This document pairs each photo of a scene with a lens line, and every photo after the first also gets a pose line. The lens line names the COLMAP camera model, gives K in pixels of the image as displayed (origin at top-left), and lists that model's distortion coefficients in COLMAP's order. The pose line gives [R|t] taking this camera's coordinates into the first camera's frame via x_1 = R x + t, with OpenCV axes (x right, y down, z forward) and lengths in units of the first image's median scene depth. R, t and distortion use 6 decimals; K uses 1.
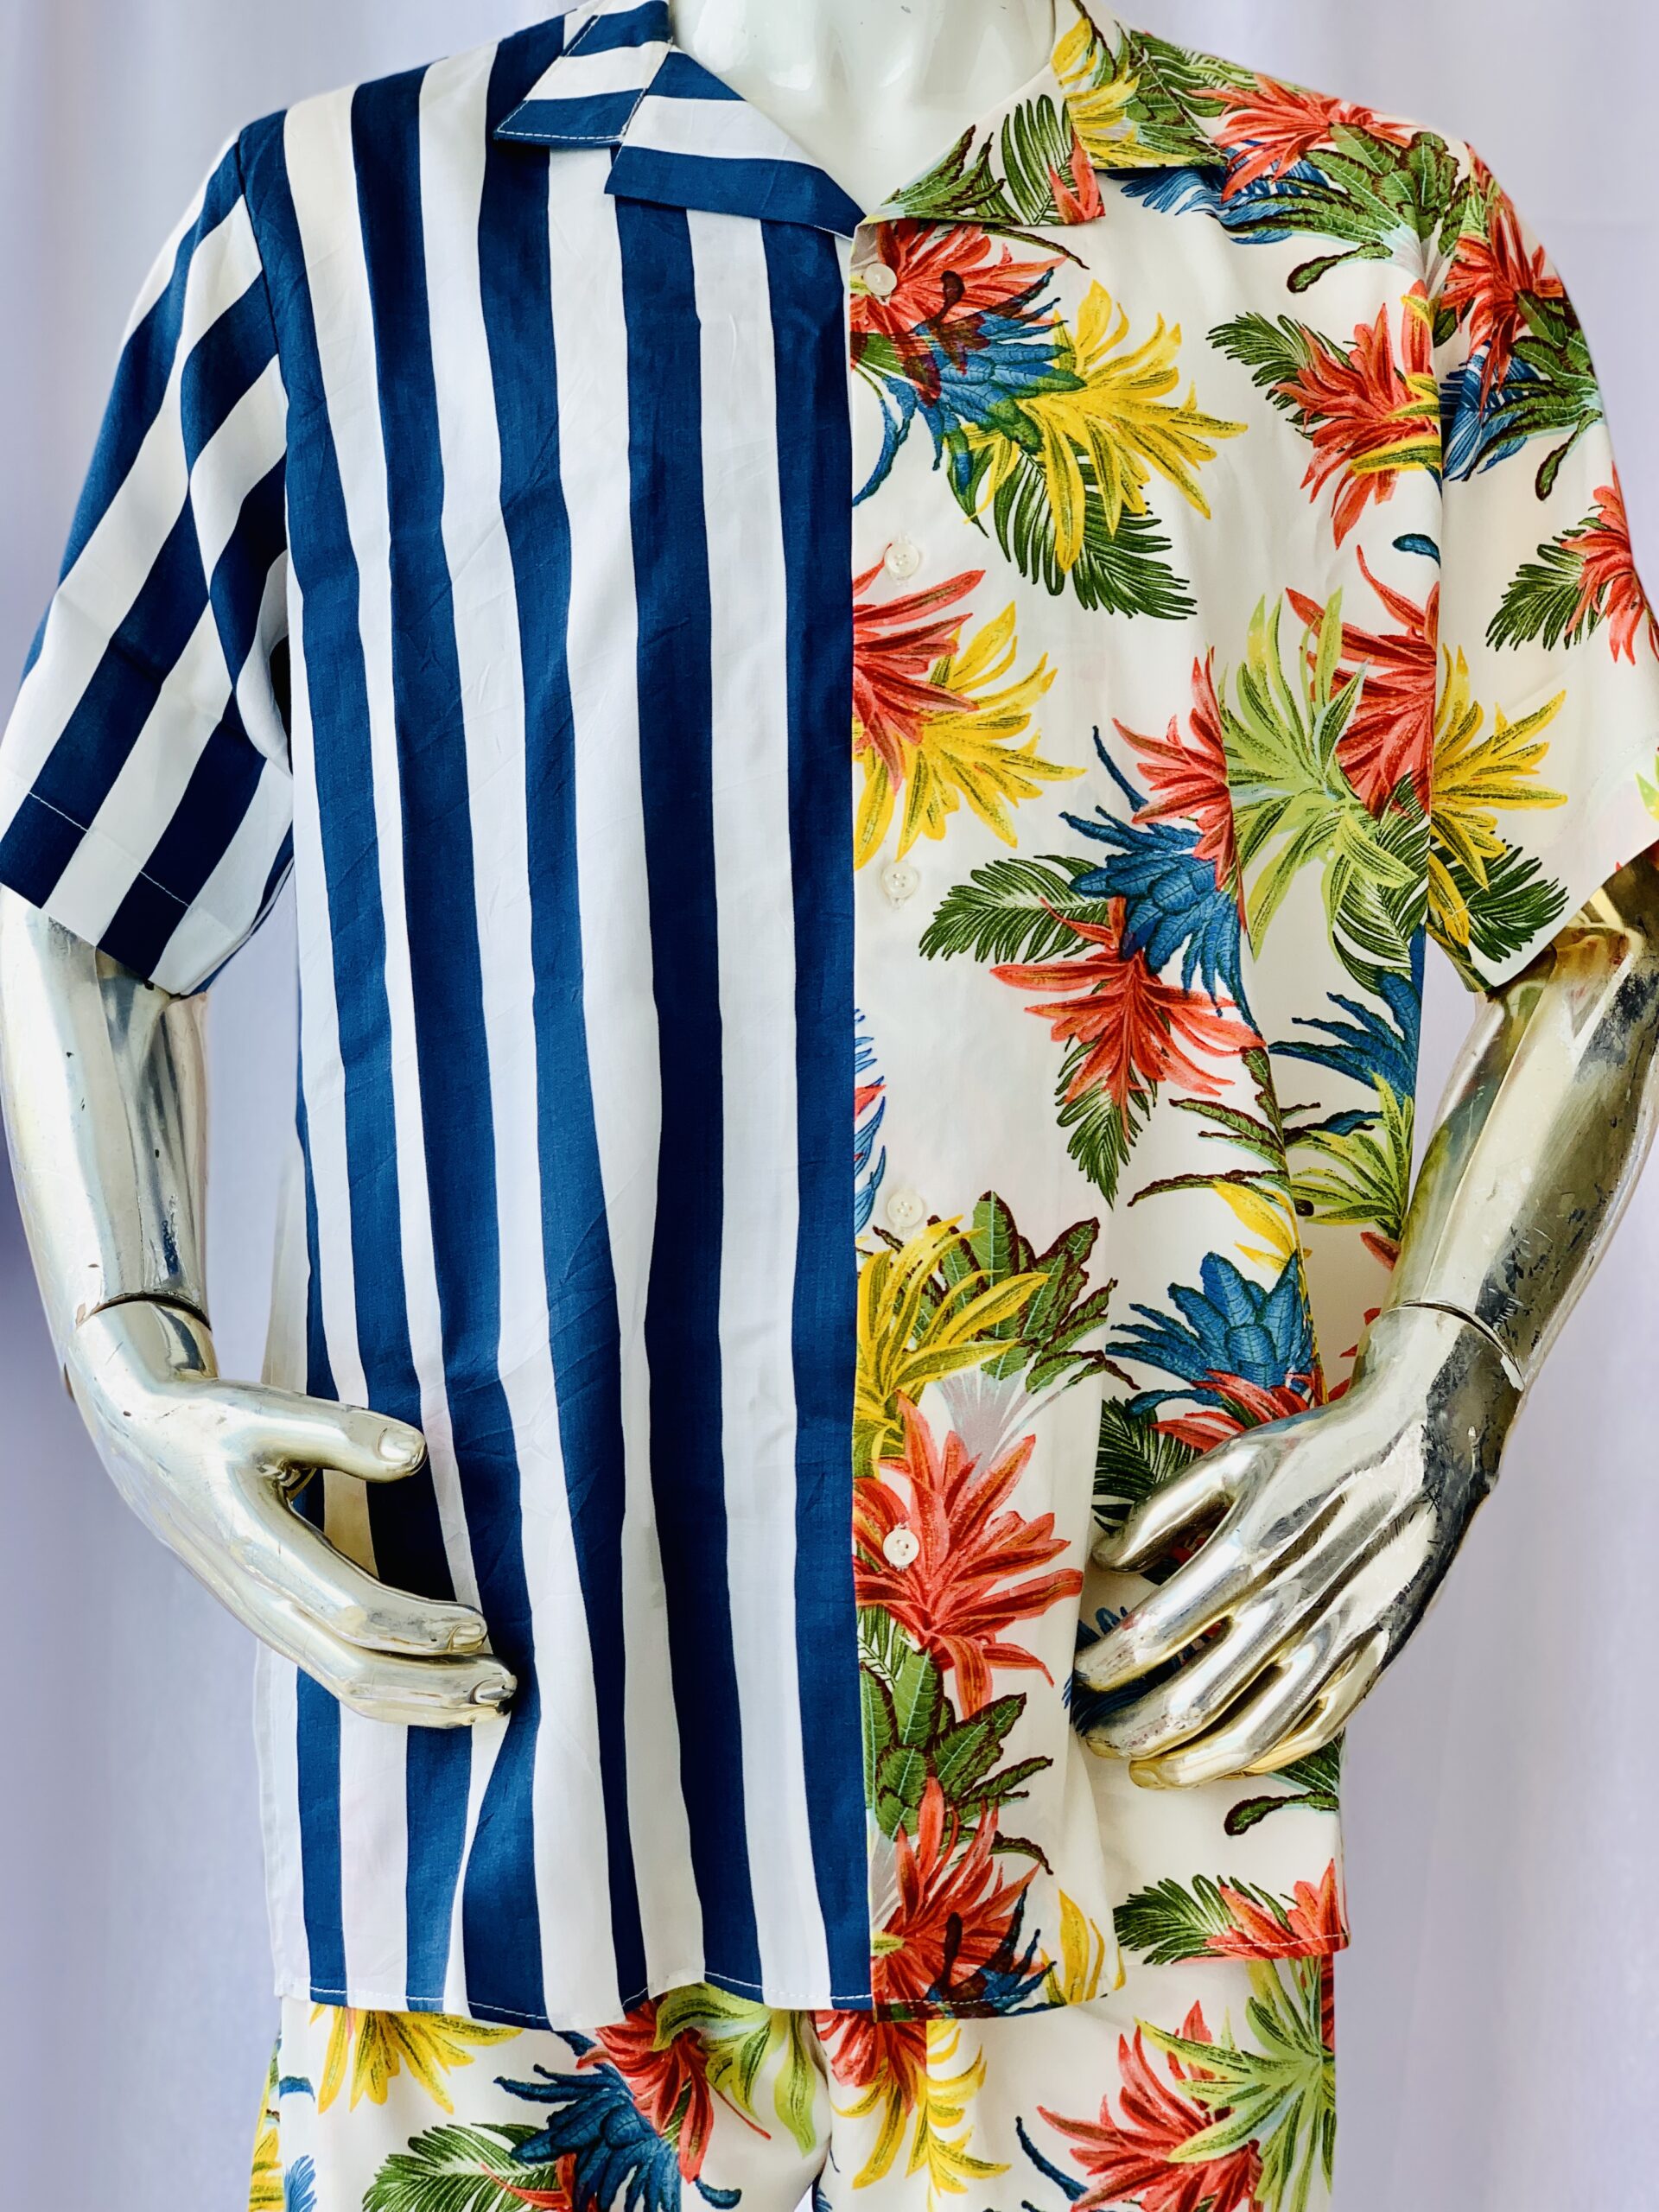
lens RADIAL K [[3275.6, 0, 833.6], [0, 3275.6, 1160.9], [0, 0, 1]] dist [-0.003652, 0.000000]
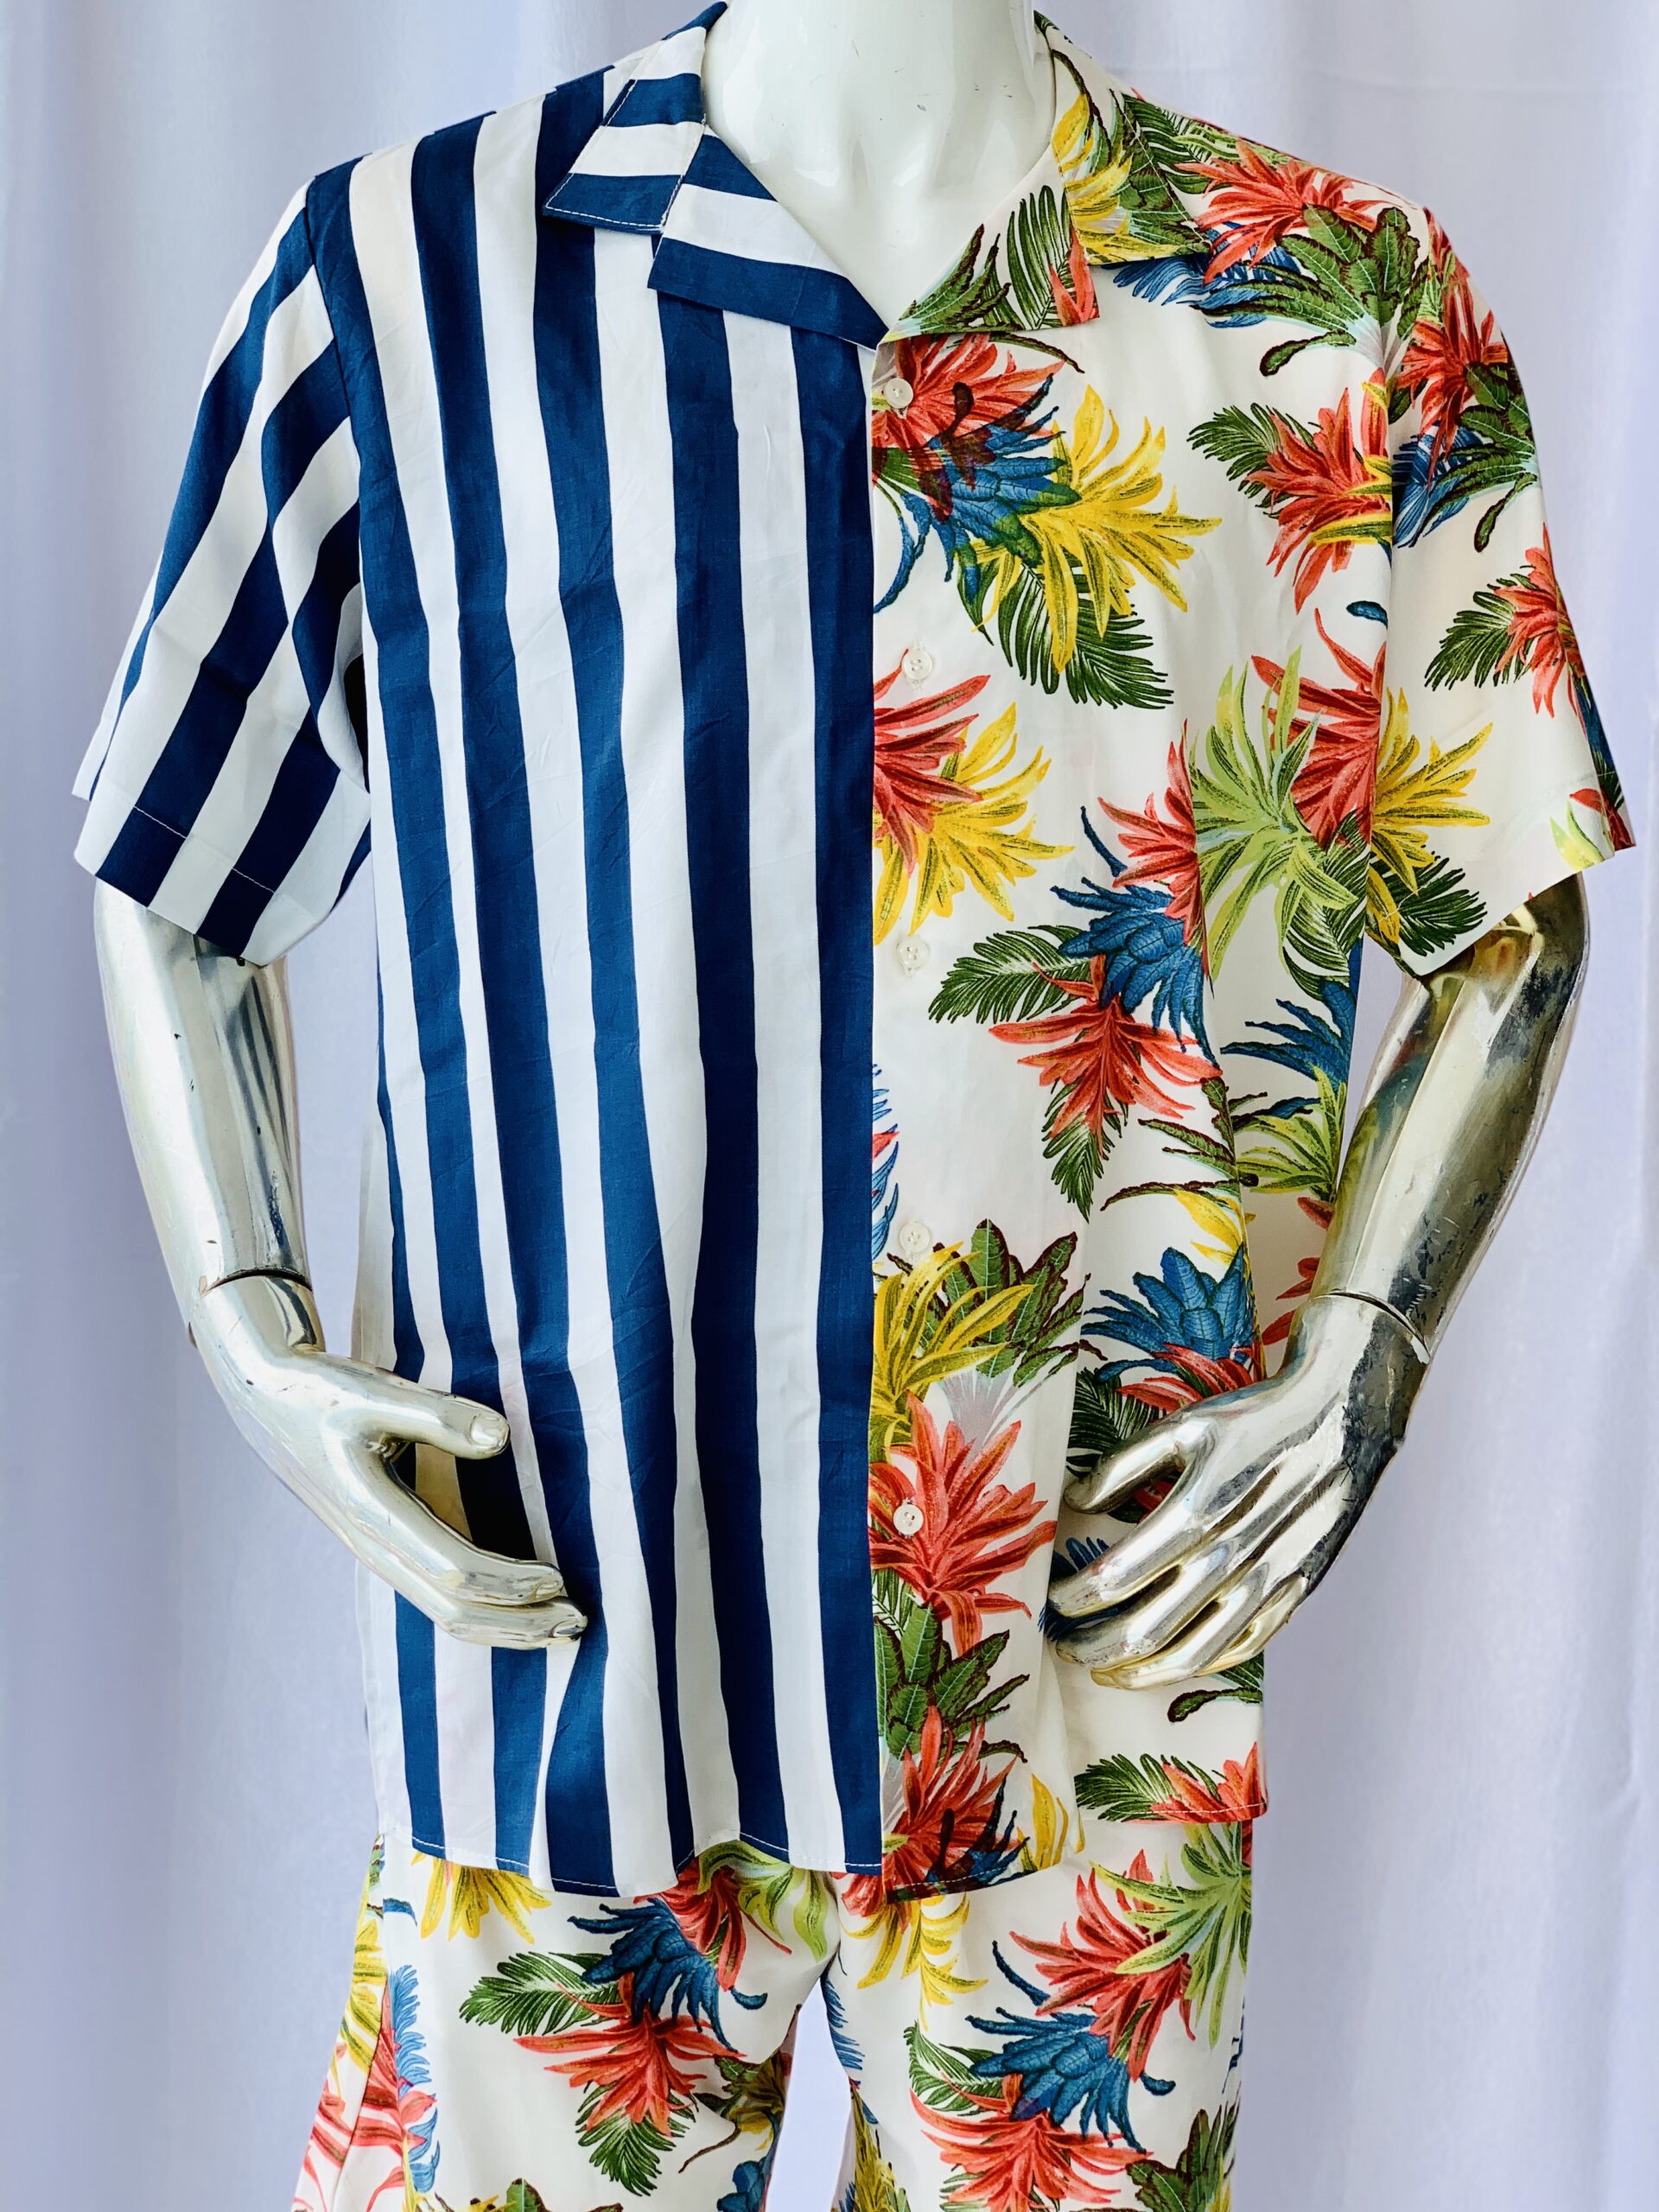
lens RADIAL K [[3275.6, 0, 837.7], [0, 3275.6, 1129.4], [0, 0, 1]] dist [-0.003652, 0.000000]
pose [[0.999623, 0.003544, 0.027220, -0.036322], [-0.008576, 0.982316, 0.187036, -0.233034], [-0.026076, -0.187199, 0.981976, -0.144517]]
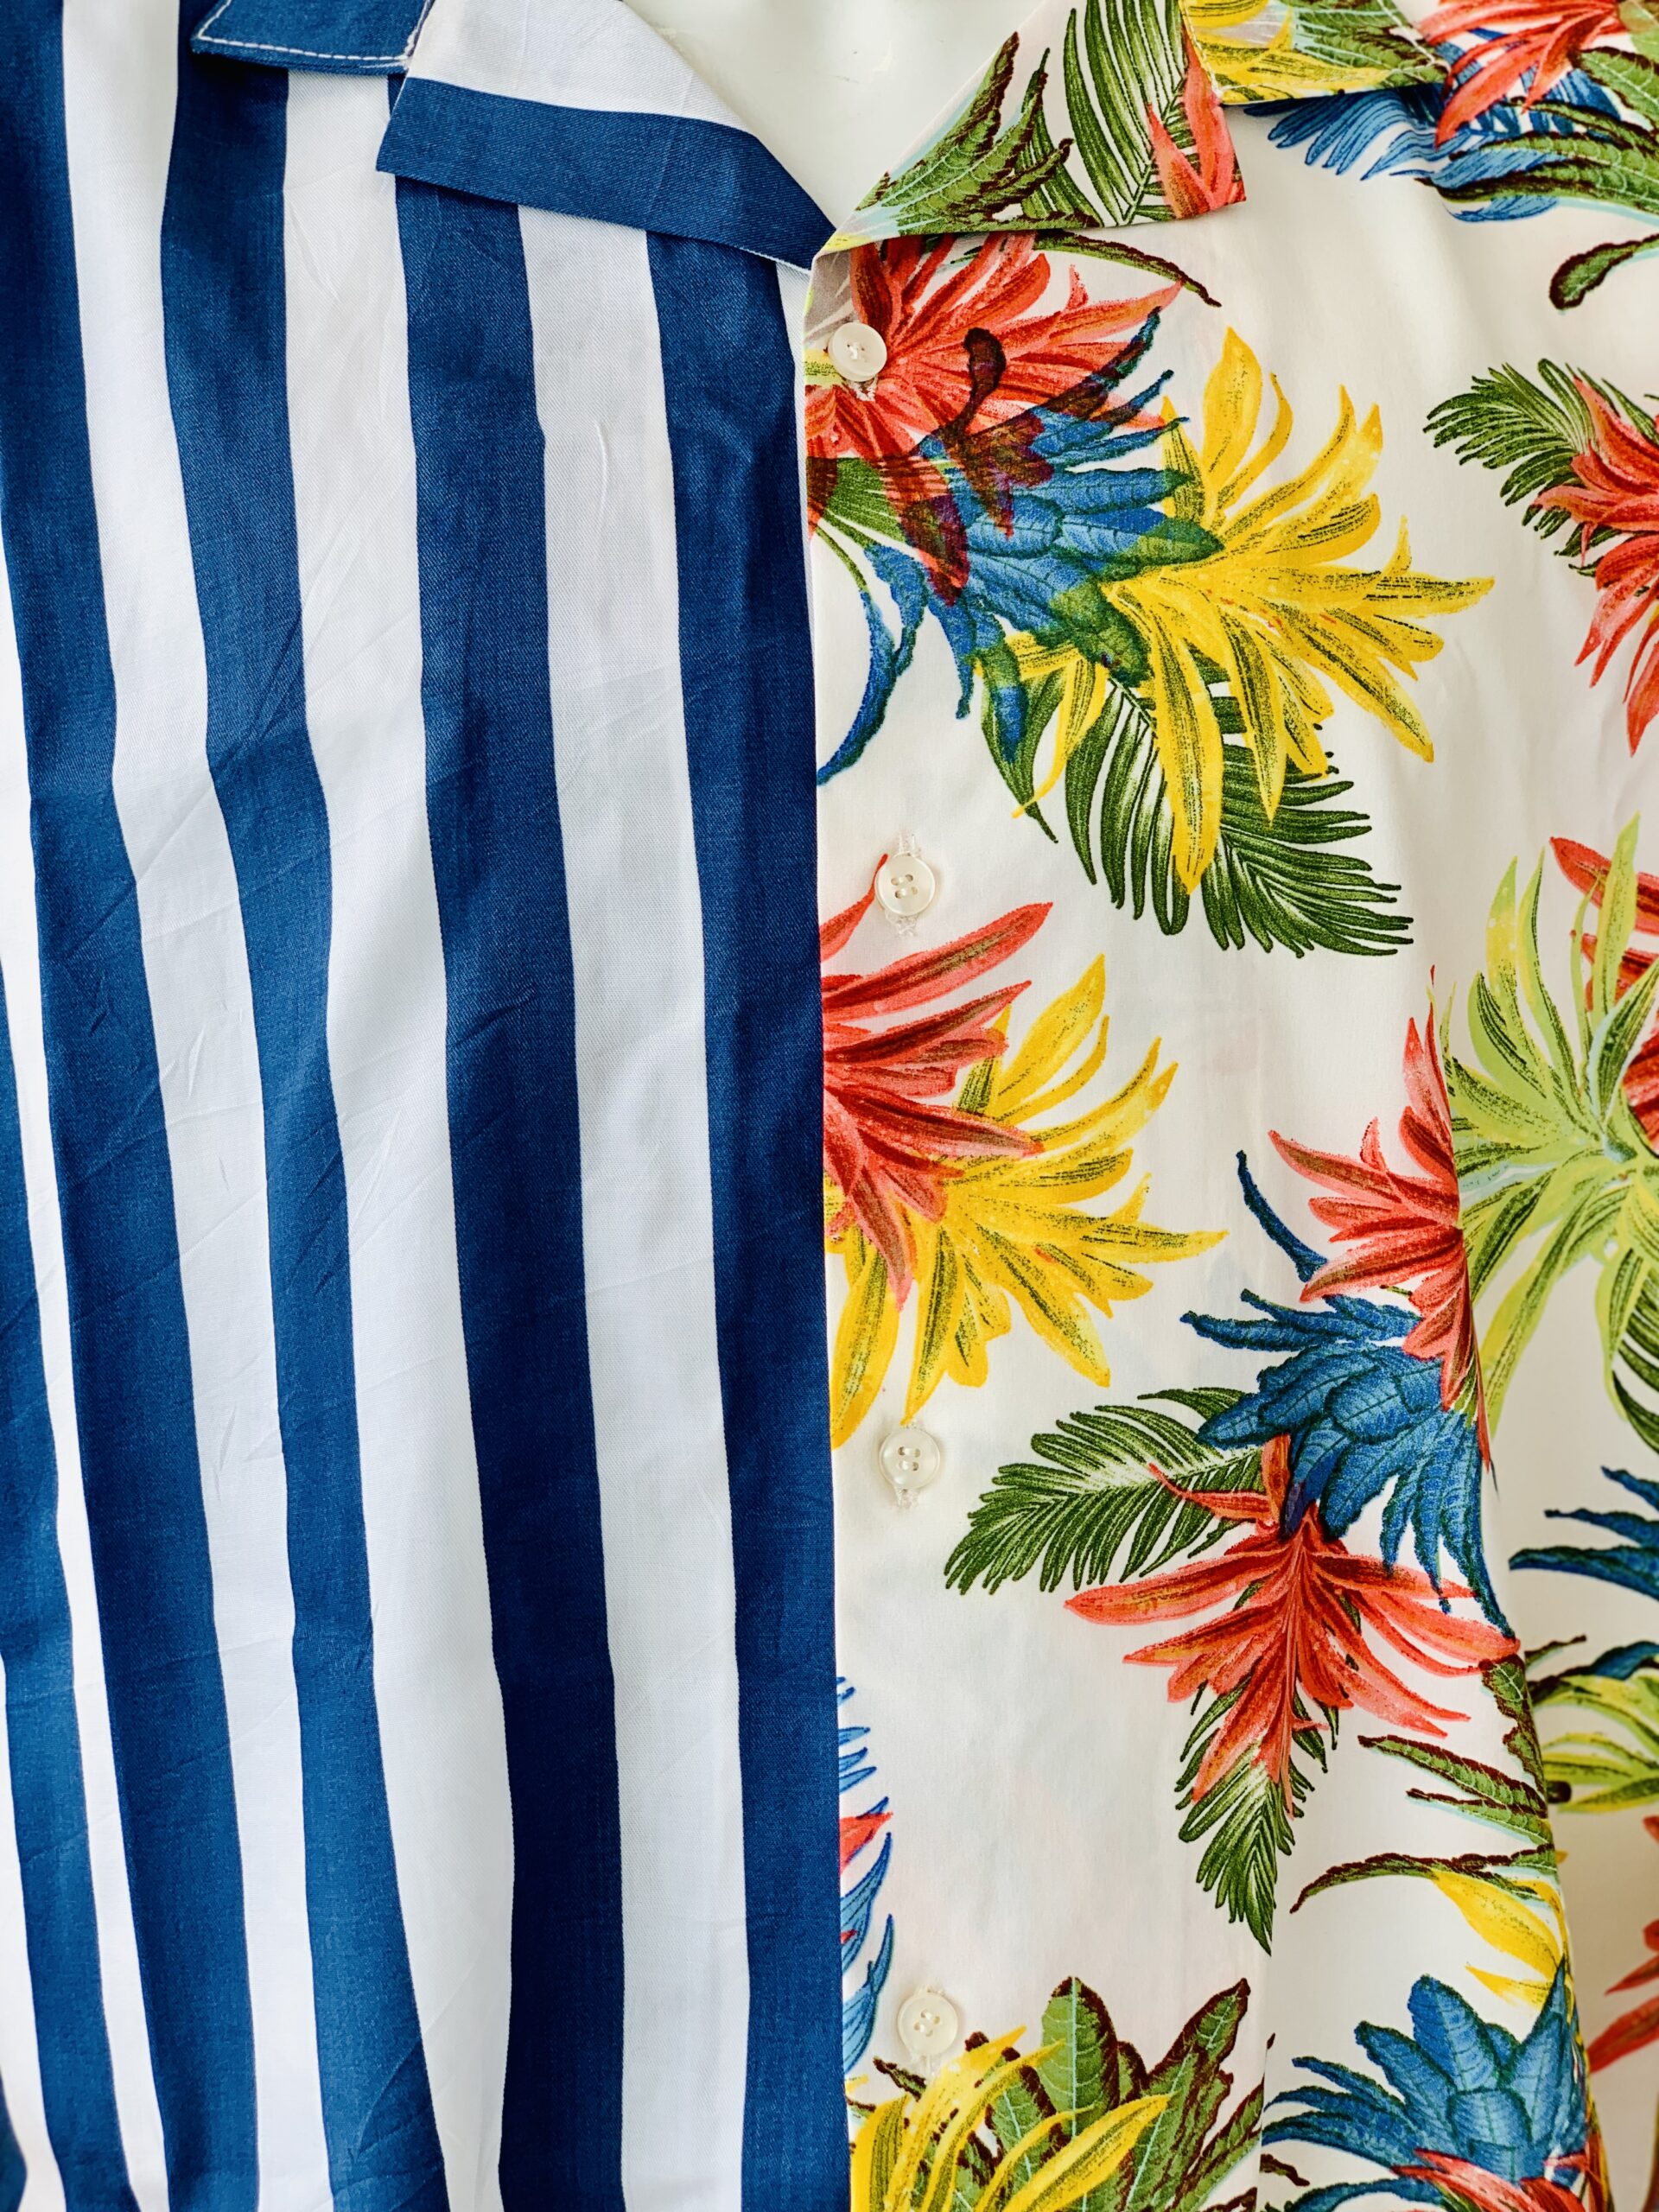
lens RADIAL K [[3275.6, 0, 844.8], [0, 3275.6, 1092.2], [0, 0, 1]] dist [-0.003652, 0.000000]
pose [[0.999806, -0.019058, 0.004944, 0.006792], [0.018084, 0.988191, 0.152157, -0.230497], [-0.007785, -0.152038, 0.988344, 0.421687]]
